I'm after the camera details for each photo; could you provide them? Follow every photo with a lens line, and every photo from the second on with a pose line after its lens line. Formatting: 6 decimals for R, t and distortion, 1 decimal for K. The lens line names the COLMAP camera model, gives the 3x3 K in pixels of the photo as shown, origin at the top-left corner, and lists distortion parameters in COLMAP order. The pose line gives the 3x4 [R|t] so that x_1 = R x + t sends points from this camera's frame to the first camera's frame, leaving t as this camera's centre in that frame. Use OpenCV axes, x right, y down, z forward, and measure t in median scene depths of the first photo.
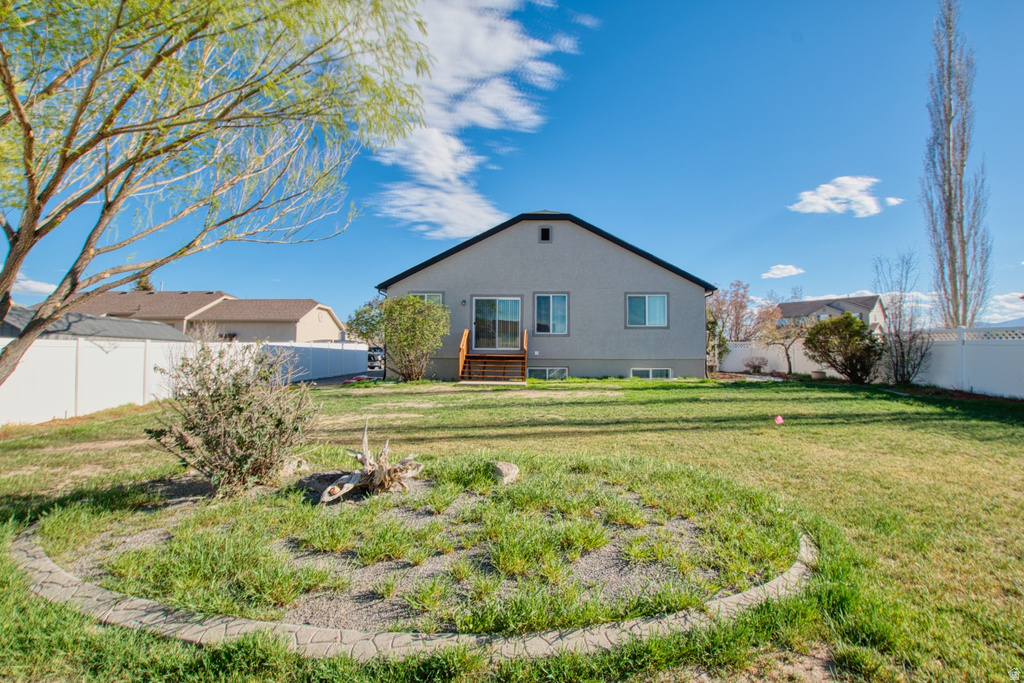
lens RADIAL K [[470.6, 0, 509.7], [0, 470.6, 343.4], [0, 0, 1]] dist [-0.003026, 0.000285]
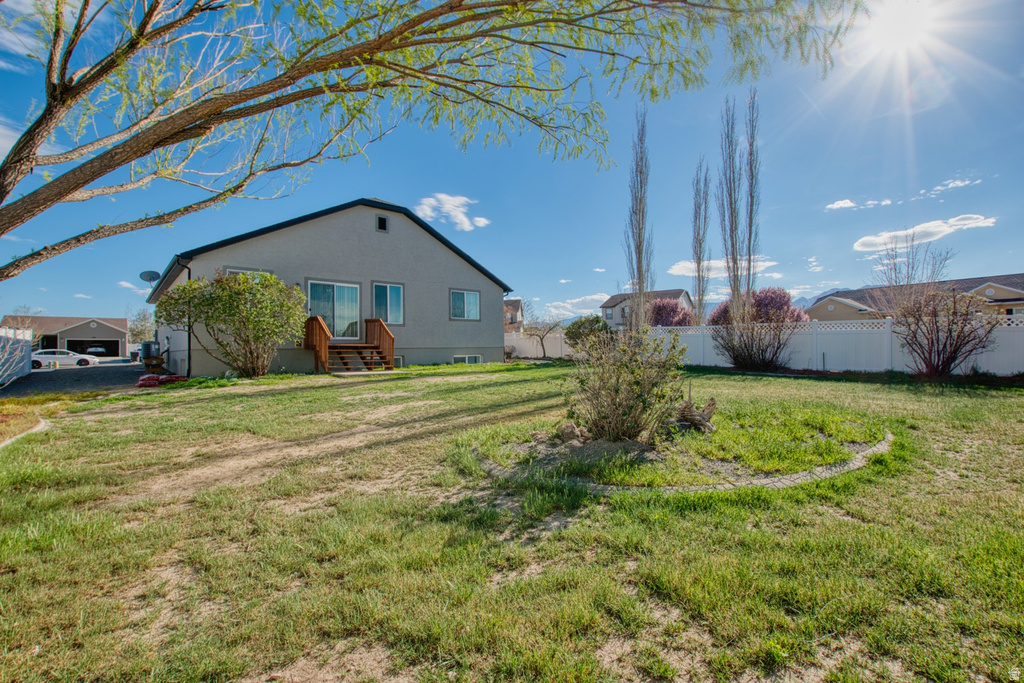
lens RADIAL K [[470.6, 0, 515.6], [0, 470.6, 341.7], [0, 0, 1]] dist [-0.003026, 0.000285]
pose [[0.732324, -0.001334, 0.680955, -0.400383], [-0.009684, 0.999877, 0.012373, 0.004166], [-0.680887, -0.015656, 0.732221, 0.072301]]
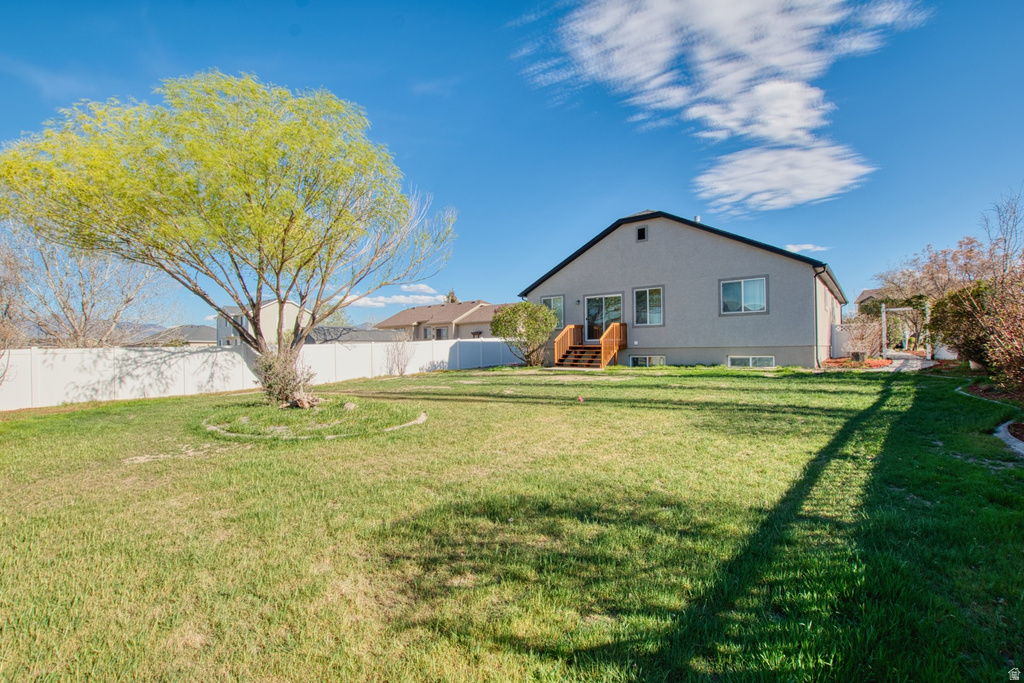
lens RADIAL K [[470.6, 0, 515.0], [0, 470.6, 340.1], [0, 0, 1]] dist [-0.003026, 0.000285]
pose [[0.784116, -0.023881, -0.620154, 0.519378], [0.037802, 0.999242, 0.009318, -0.006598], [0.619461, -0.030750, 0.784425, -0.044501]]
